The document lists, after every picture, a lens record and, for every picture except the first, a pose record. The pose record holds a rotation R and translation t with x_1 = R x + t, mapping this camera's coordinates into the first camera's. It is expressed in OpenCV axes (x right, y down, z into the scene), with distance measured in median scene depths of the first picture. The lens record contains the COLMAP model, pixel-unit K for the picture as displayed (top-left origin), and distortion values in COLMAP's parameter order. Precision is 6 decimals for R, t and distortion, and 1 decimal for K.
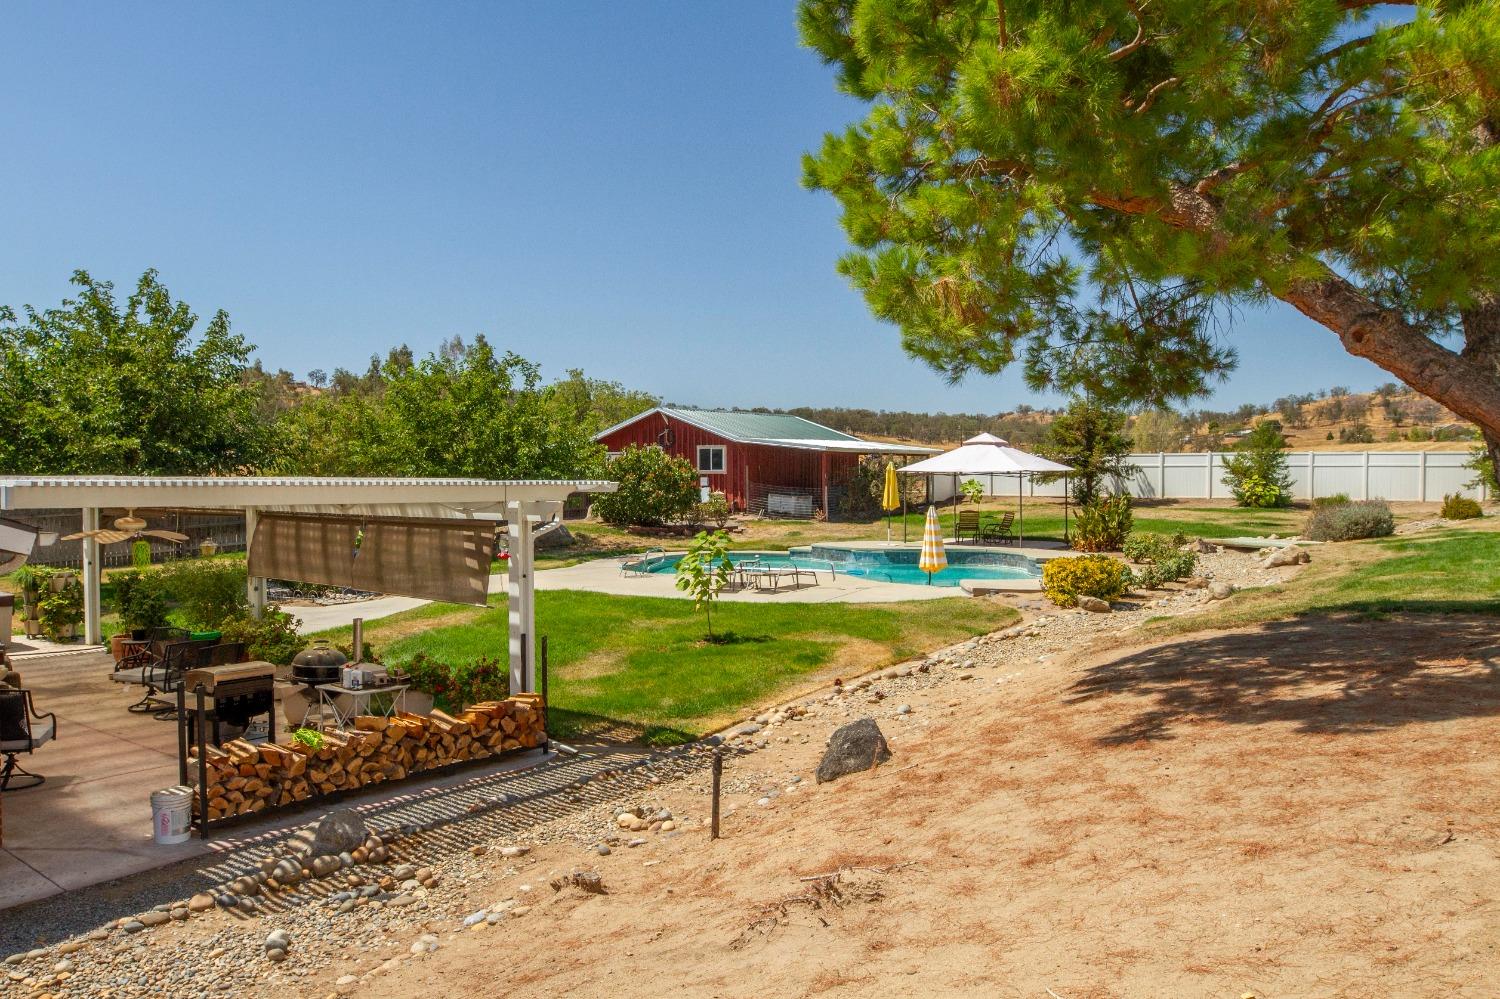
lens RADIAL K [[1127.9, 0, 744.9], [0, 1127.9, 491.7], [0, 0, 1]] dist [-0.035363, 0.011436]
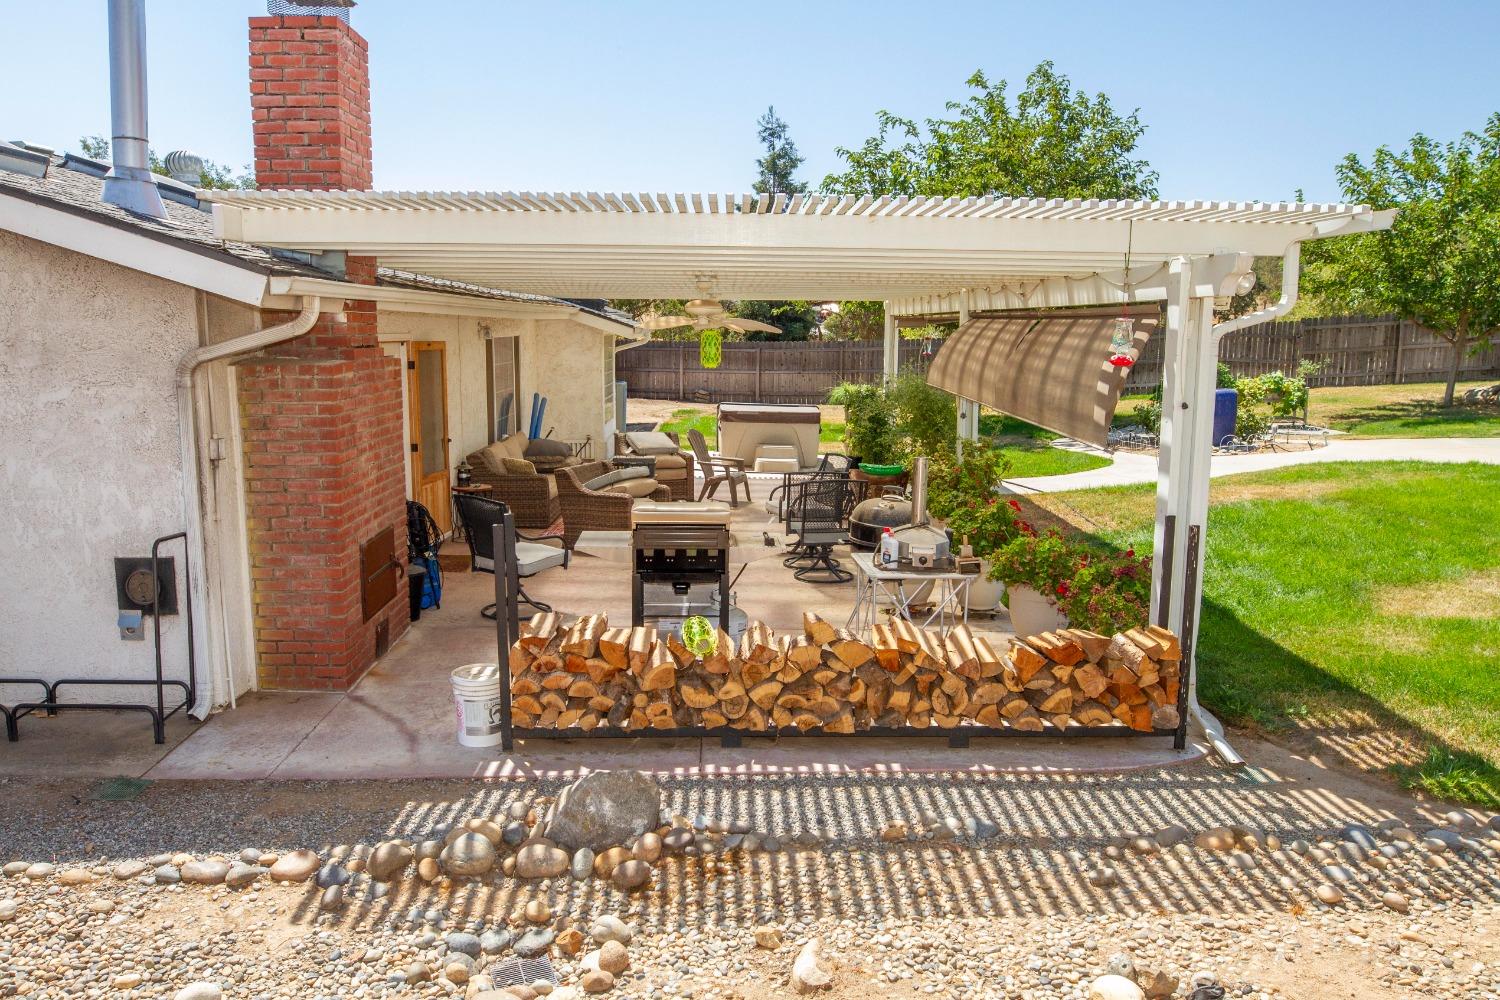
lens RADIAL K [[1127.9, 0, 755.3], [0, 1127.9, 507.9], [0, 0, 1]] dist [-0.035363, 0.011436]
pose [[0.636996, 0.124528, -0.760743, 0.089294], [-0.017261, 0.988922, 0.147427, 0.057503], [0.770674, -0.080779, 0.632089, 0.611666]]
